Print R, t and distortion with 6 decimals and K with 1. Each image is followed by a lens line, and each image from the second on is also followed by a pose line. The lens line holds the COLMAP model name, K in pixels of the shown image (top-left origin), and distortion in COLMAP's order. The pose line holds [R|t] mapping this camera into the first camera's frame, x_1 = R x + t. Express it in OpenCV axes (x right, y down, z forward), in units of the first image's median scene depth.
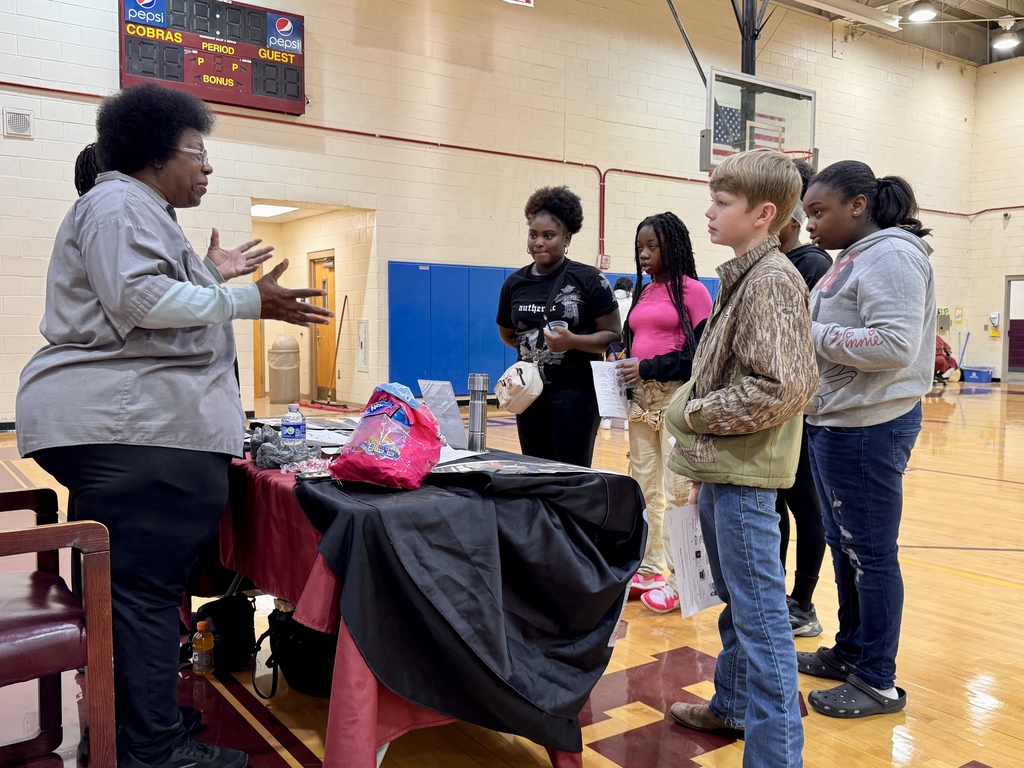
lens RADIAL K [[919.7, 0, 512.0], [0, 919.7, 384.0], [0, 0, 1]] dist [0.003964, 0.003220]
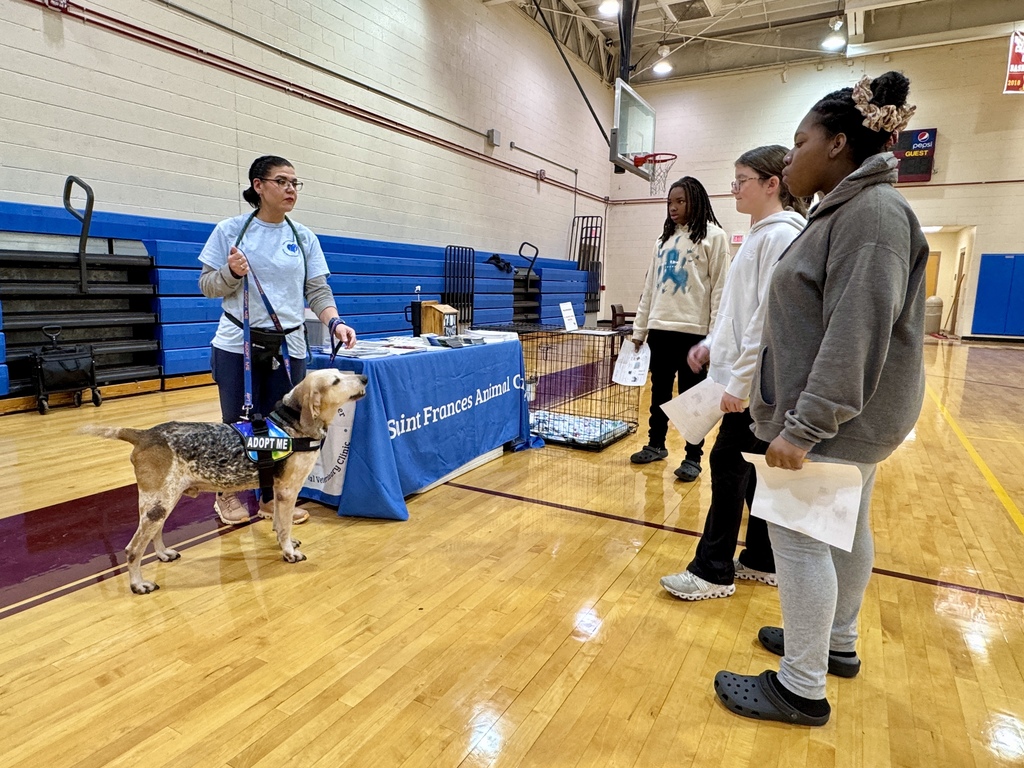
lens RADIAL K [[627.7, 0, 512.0], [0, 627.7, 384.0], [0, 0, 1]] dist [-0.003417, -0.002648]
pose [[0.445731, 0.146968, -0.883020, 0.616259], [-0.071067, 0.989127, 0.128755, 0.025901], [0.892341, 0.005363, 0.451329, -0.388174]]
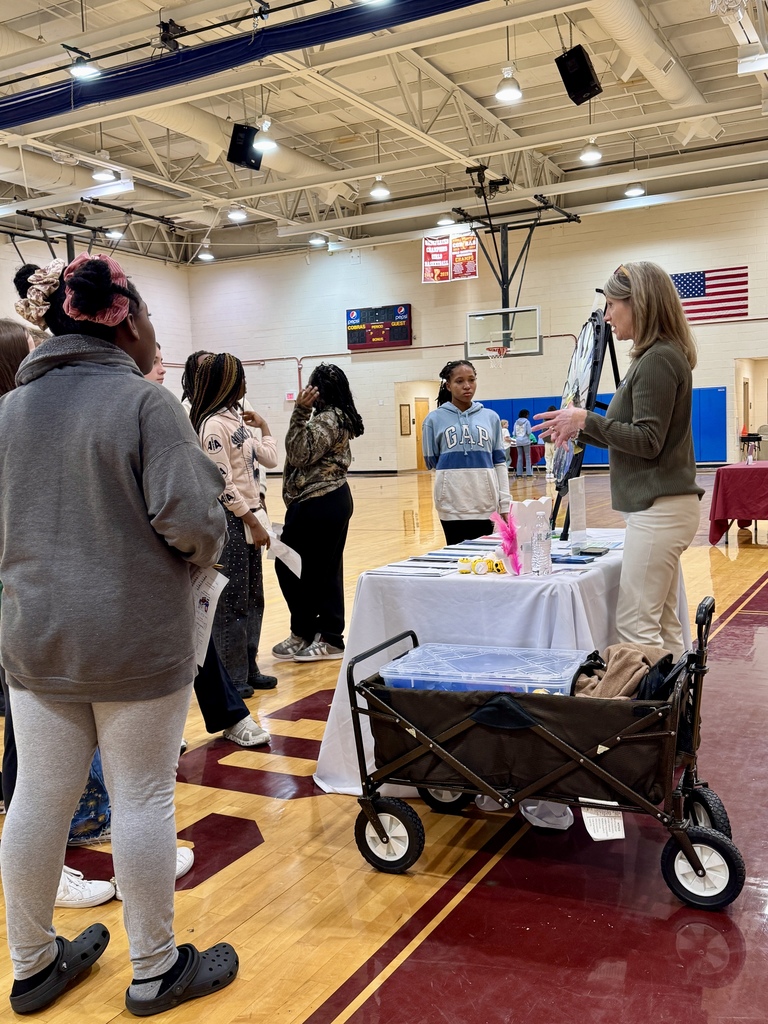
lens RADIAL K [[1029.3, 0, 384.0], [0, 1029.3, 512.0], [0, 0, 1]] dist [0.001389, 0.000317]
pose [[0.461451, 0.045962, -0.885974, 2.109149], [-0.010206, 0.998866, 0.046503, 0.012625], [0.887107, -0.012416, 0.461397, -0.282552]]
